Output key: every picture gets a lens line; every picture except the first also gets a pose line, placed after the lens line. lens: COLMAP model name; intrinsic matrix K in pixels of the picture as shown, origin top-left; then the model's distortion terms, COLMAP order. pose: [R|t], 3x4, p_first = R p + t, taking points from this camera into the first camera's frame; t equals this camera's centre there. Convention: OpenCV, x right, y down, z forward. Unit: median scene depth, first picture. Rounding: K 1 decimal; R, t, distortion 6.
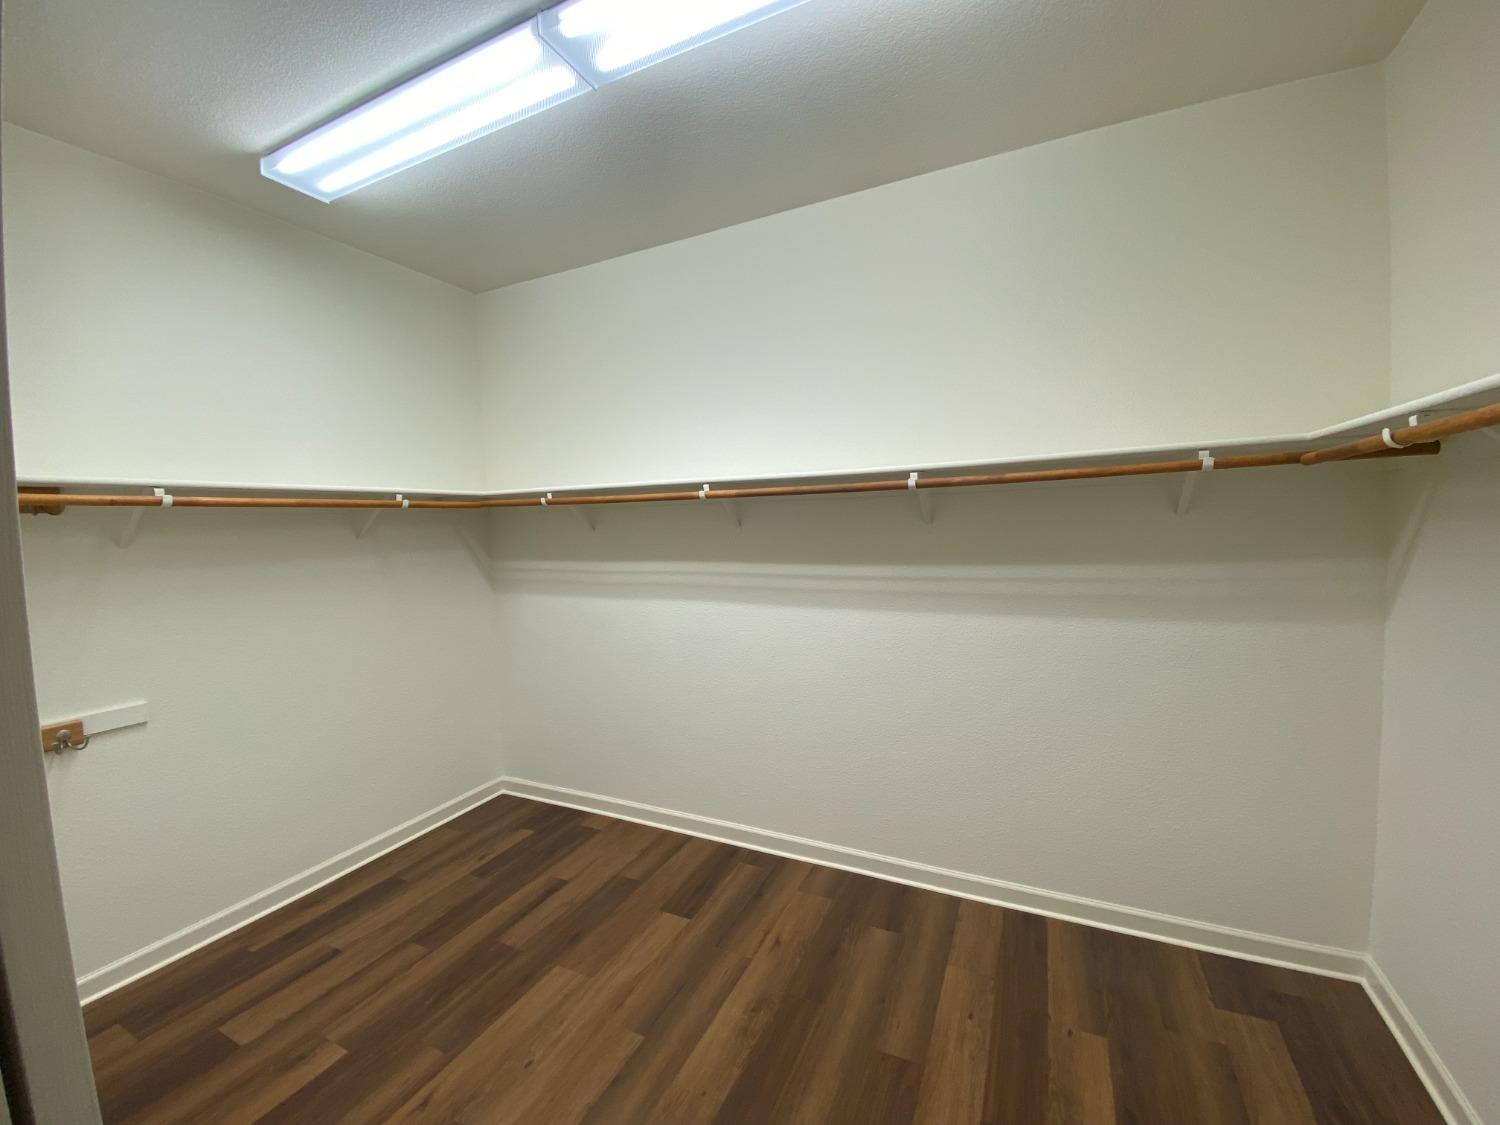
lens RADIAL K [[612.8, 0, 755.4], [0, 612.8, 562.8], [0, 0, 1]] dist [-0.000500, -0.000058]
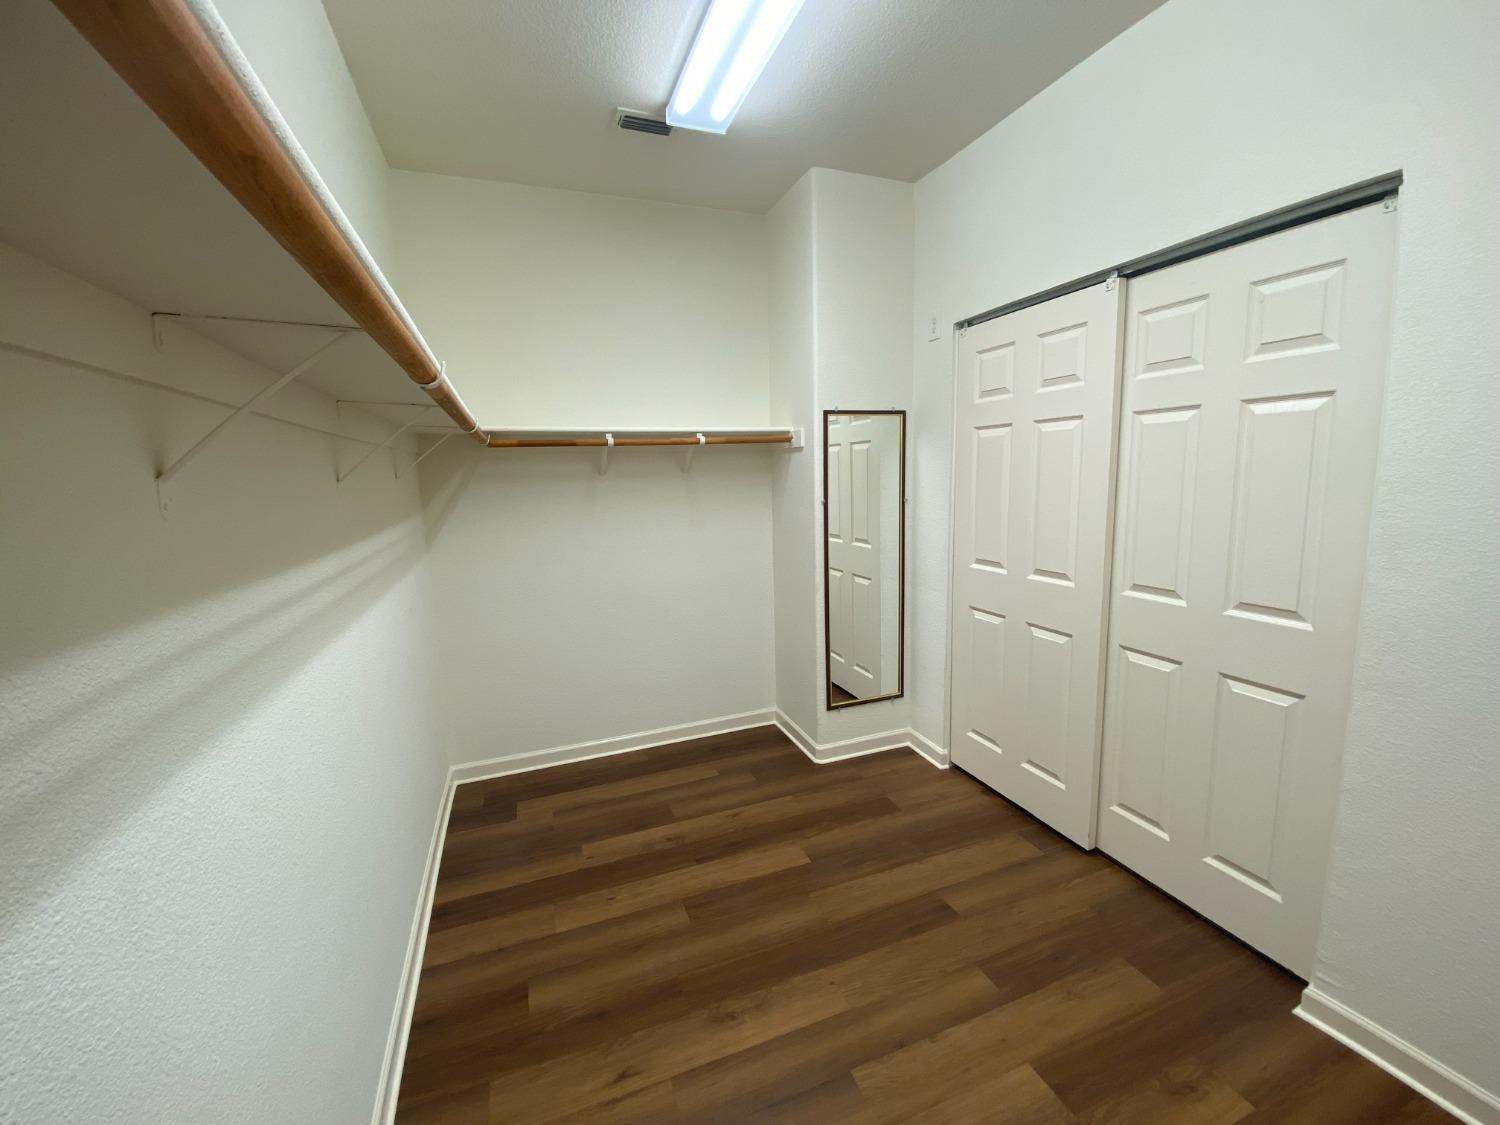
lens RADIAL K [[612.8, 0, 755.4], [0, 612.8, 562.8], [0, 0, 1]] dist [-0.000500, -0.000058]
pose [[-0.727096, -0.052962, 0.684490, -0.612827], [0.088159, 0.981563, 0.169594, -0.061115], [-0.680852, 0.183655, -0.709021, 1.529325]]
